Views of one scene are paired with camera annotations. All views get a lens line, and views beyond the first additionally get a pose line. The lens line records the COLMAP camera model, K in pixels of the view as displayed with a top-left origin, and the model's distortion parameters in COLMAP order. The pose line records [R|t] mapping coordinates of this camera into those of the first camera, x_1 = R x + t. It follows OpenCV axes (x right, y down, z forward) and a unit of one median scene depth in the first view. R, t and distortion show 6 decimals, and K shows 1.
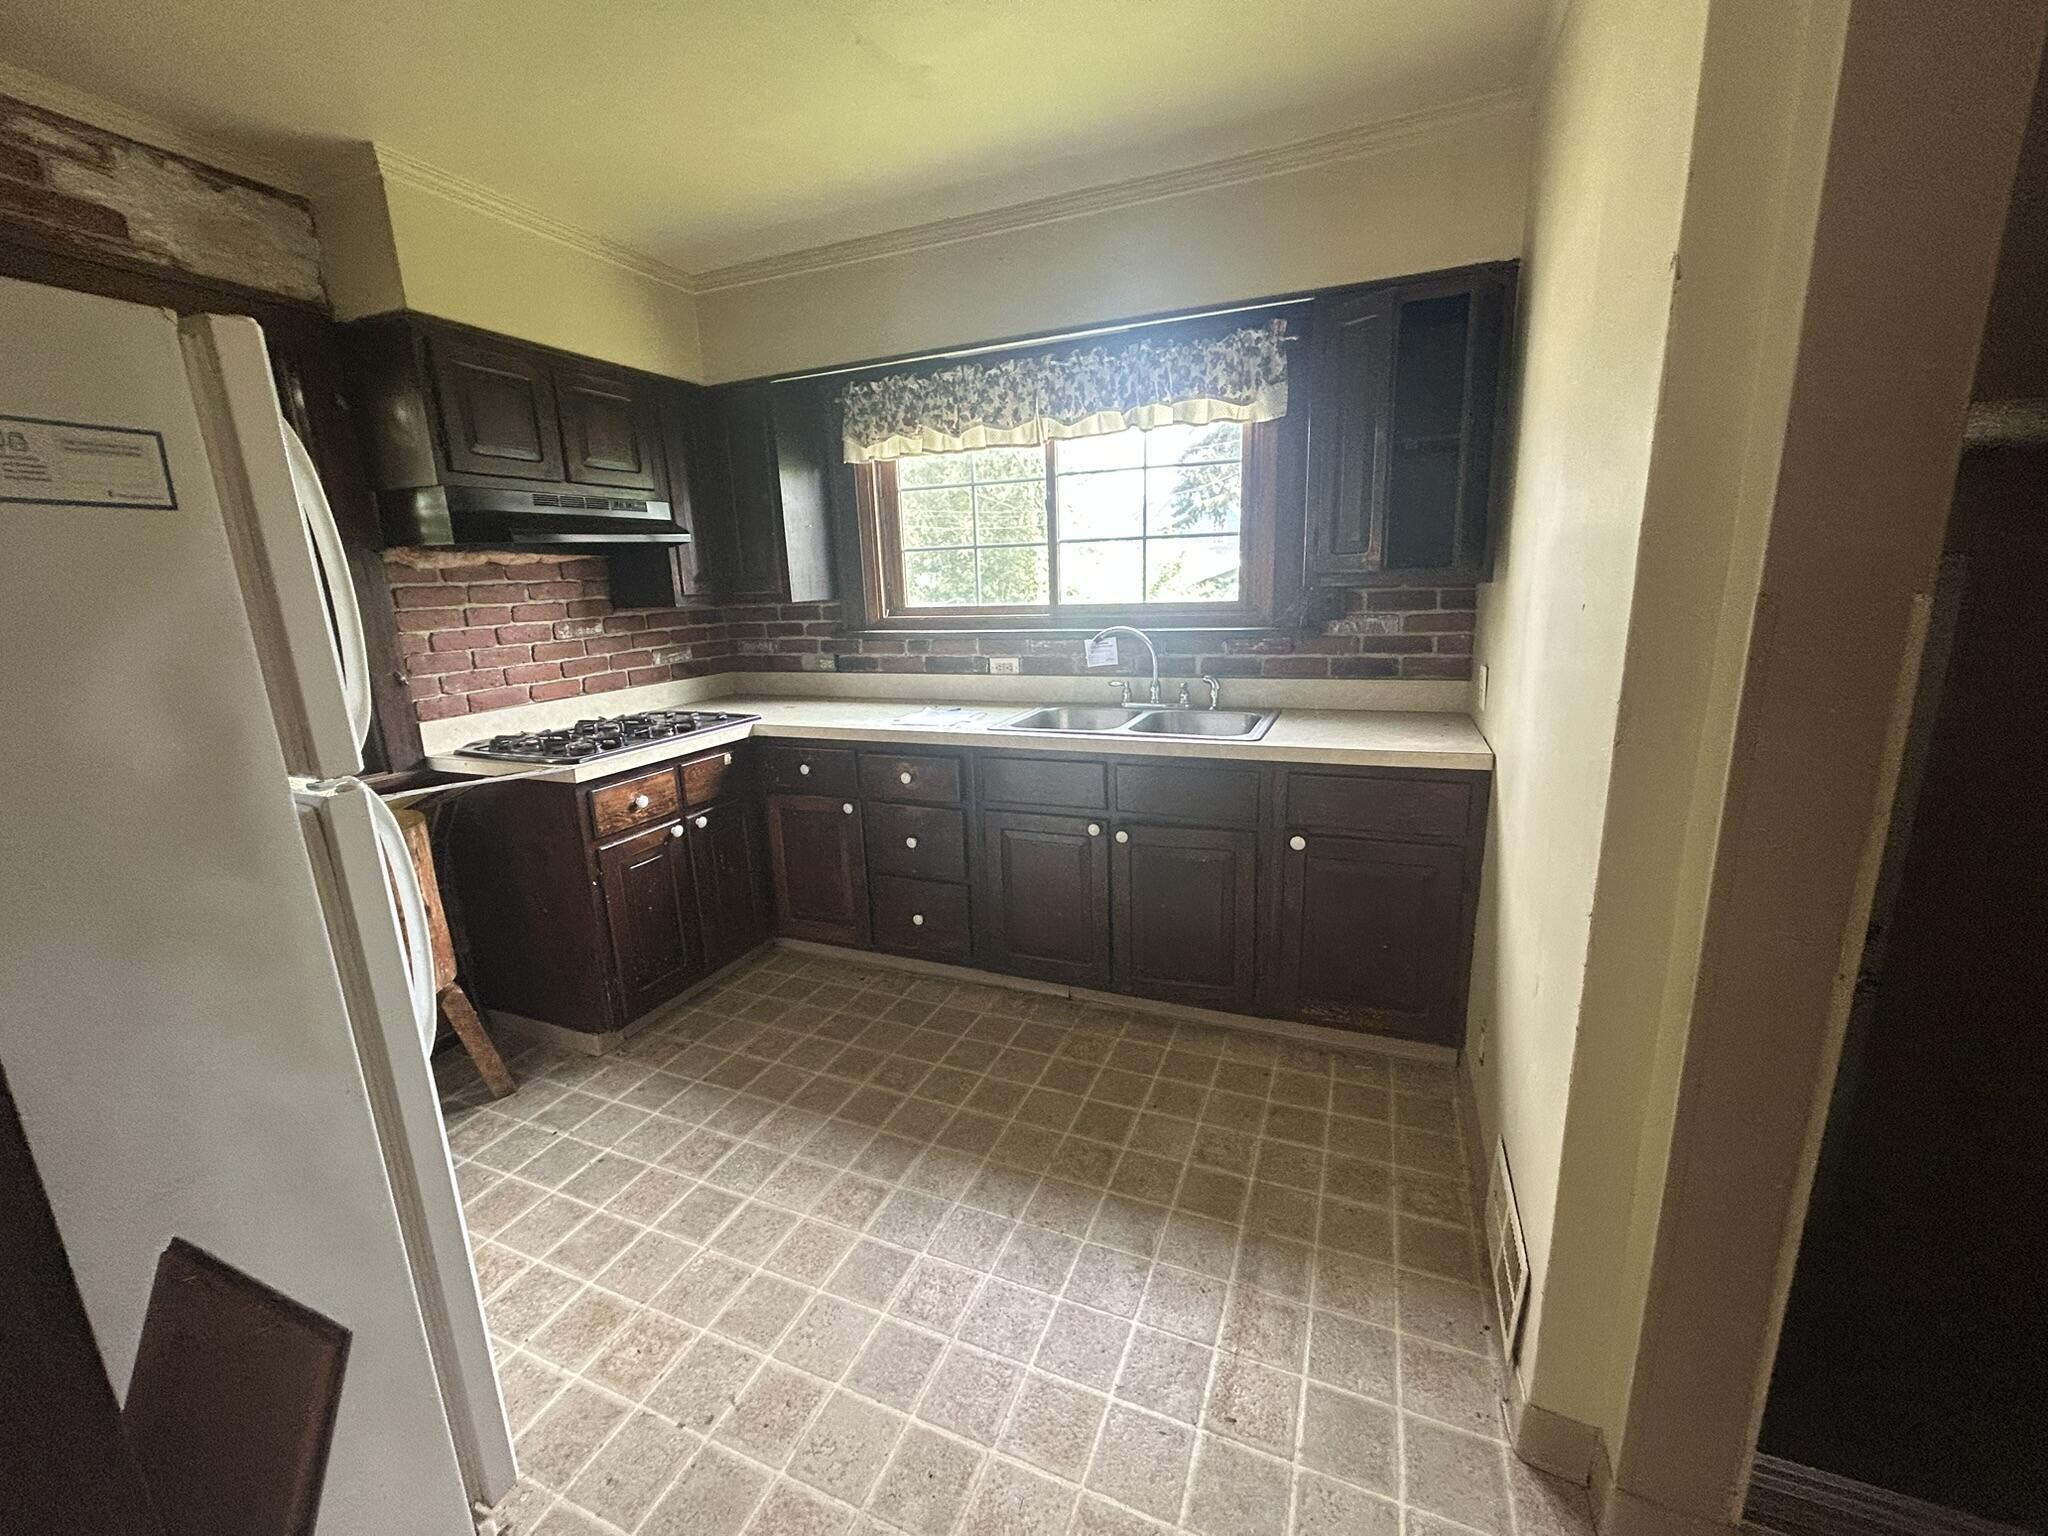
lens RADIAL K [[823.8, 0, 1019.9], [0, 823.8, 766.0], [0, 0, 1]] dist [-0.004119, -0.000945]
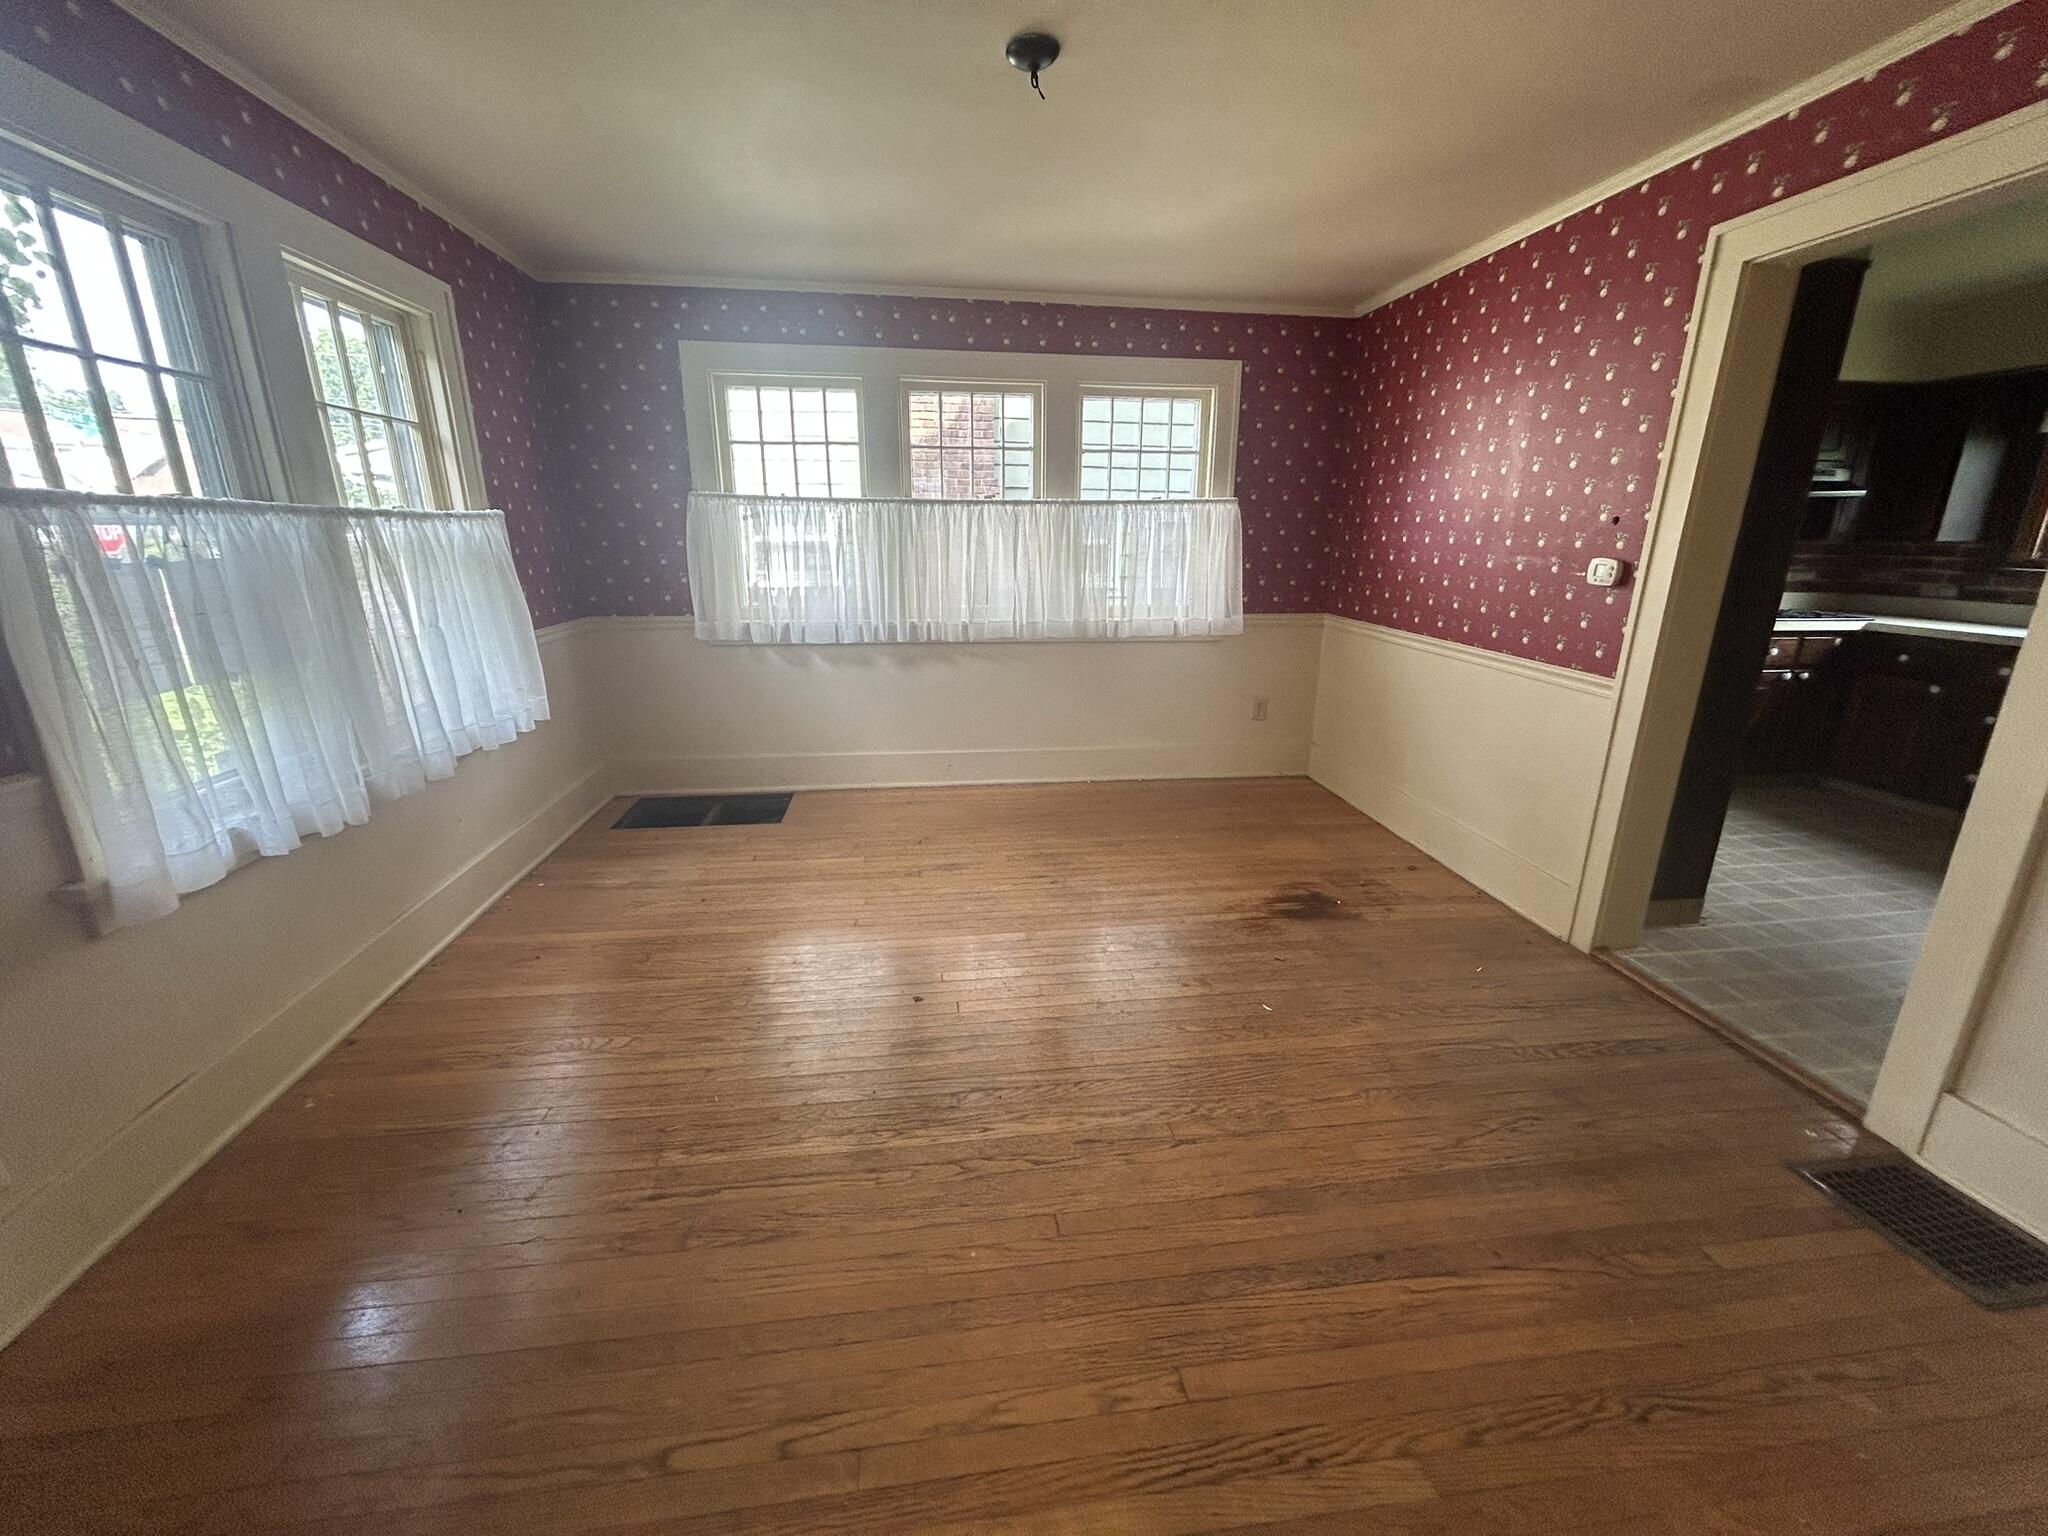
lens RADIAL K [[823.8, 0, 1027.7], [0, 823.8, 764.7], [0, 0, 1]] dist [-0.004119, -0.000945]
pose [[0.502066, 0.272062, -0.820921, 0.192542], [-0.213145, 0.958875, 0.187424, 0.236292], [0.838152, 0.080876, 0.539408, -1.019399]]
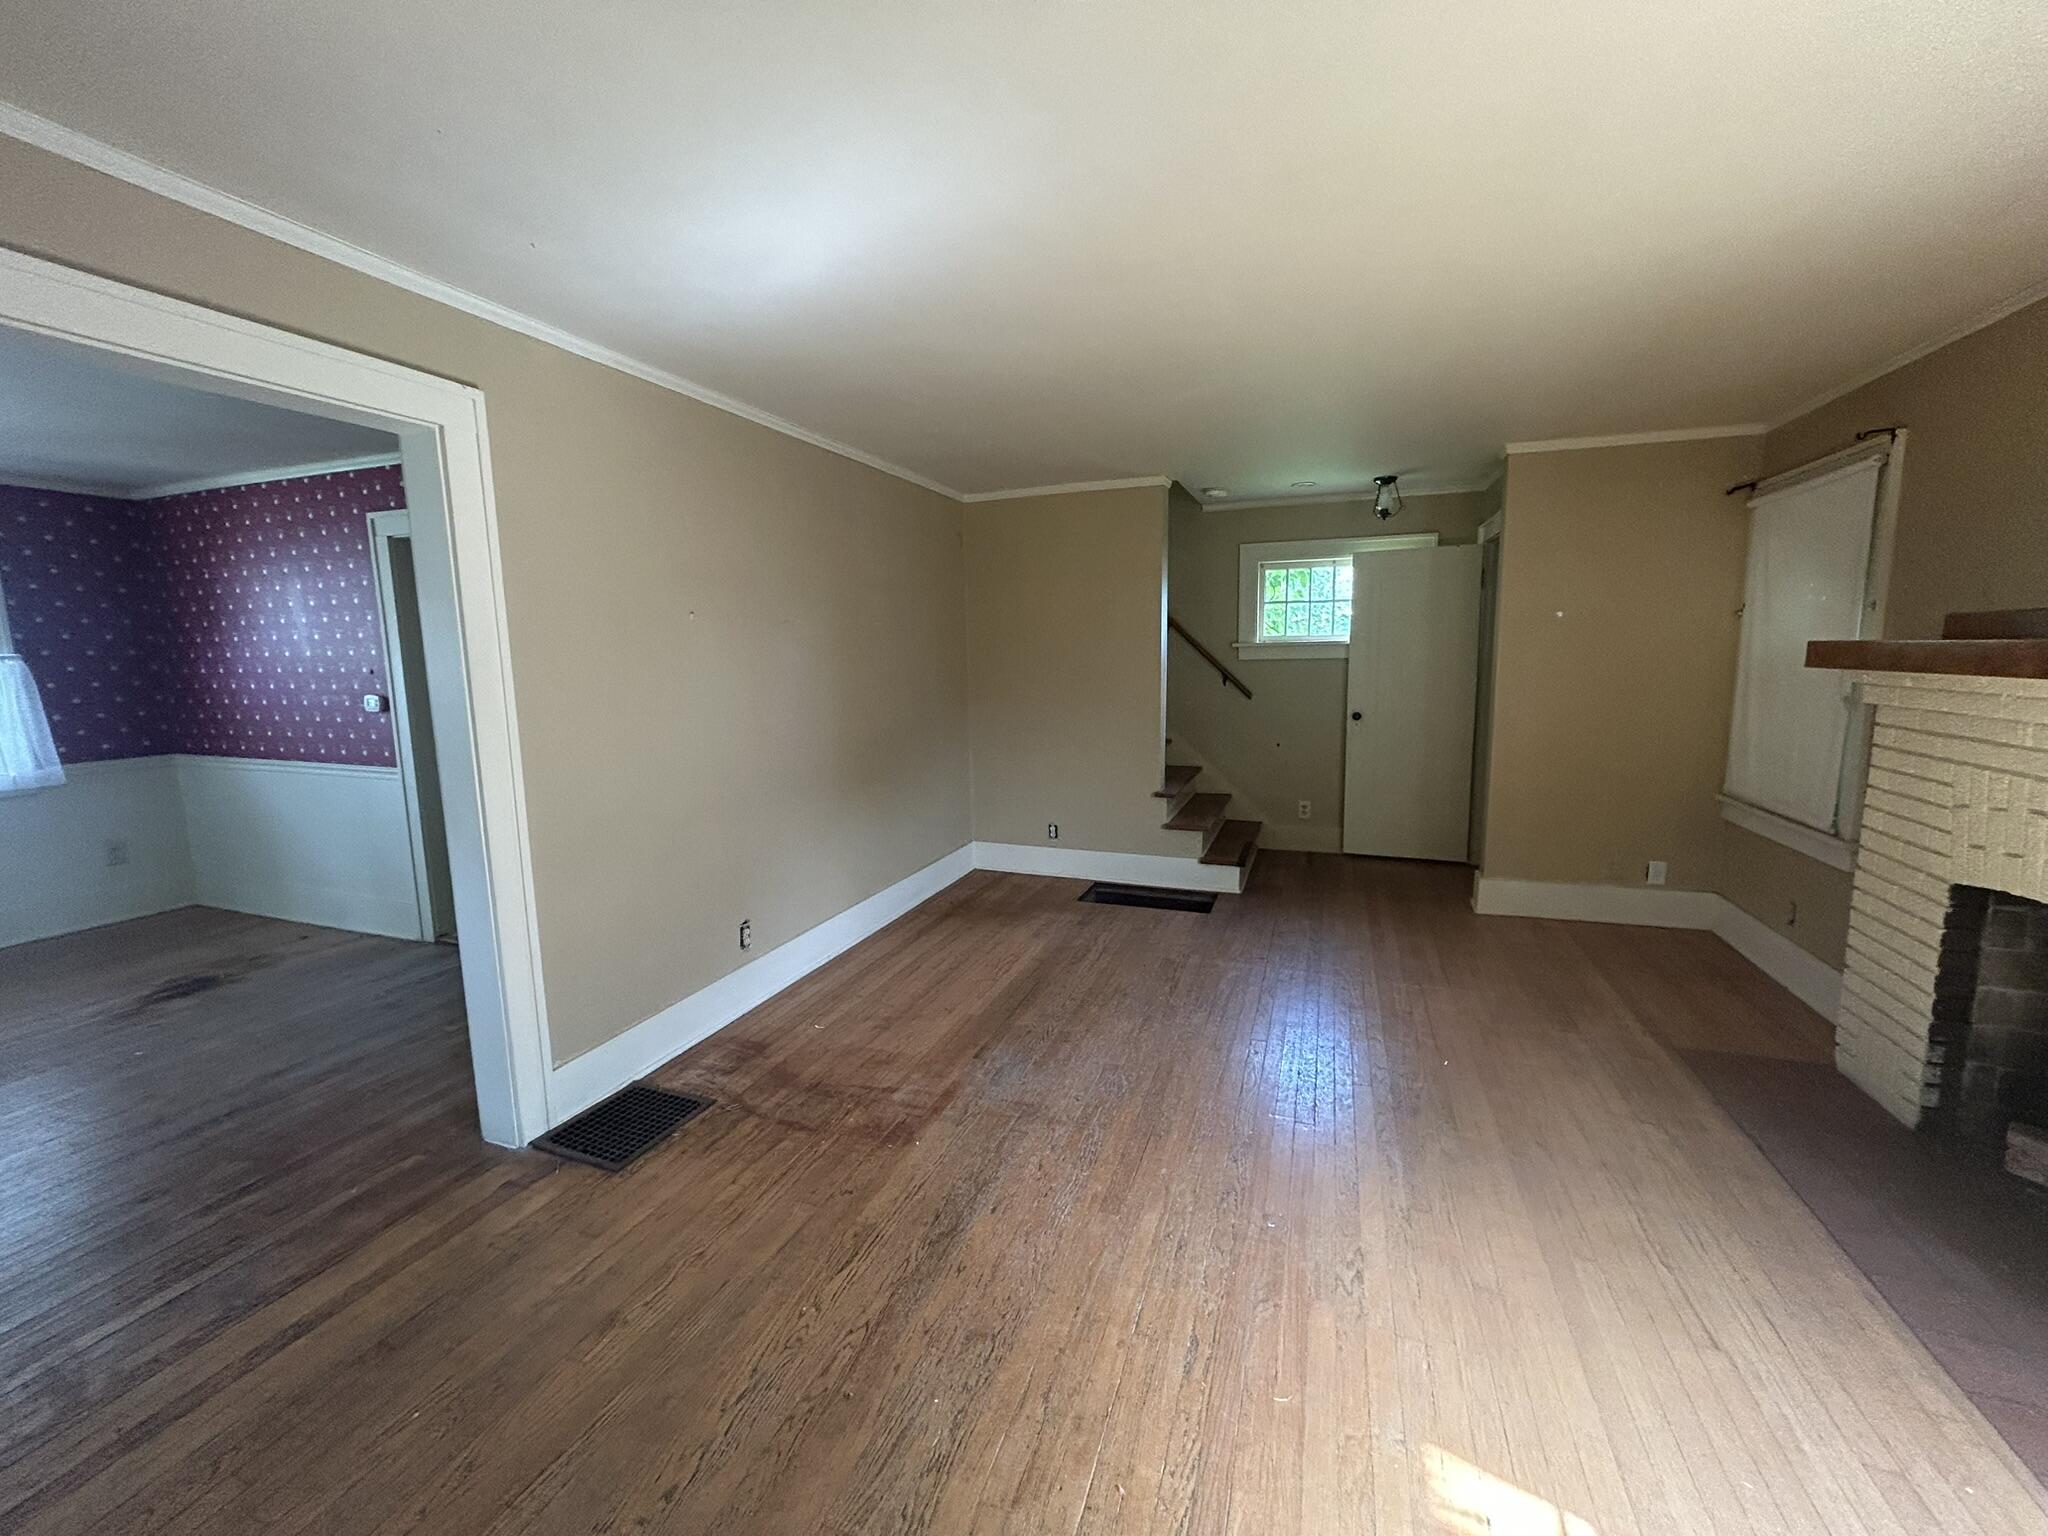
lens RADIAL K [[823.8, 0, 1038.3], [0, 823.8, 763.2], [0, 0, 1]] dist [-0.004119, -0.000945]
pose [[0.998511, 0.010409, 0.053541, 1.423116], [-0.005804, 0.996325, -0.085462, 0.337775], [-0.054234, 0.085024, 0.994902, -1.989540]]
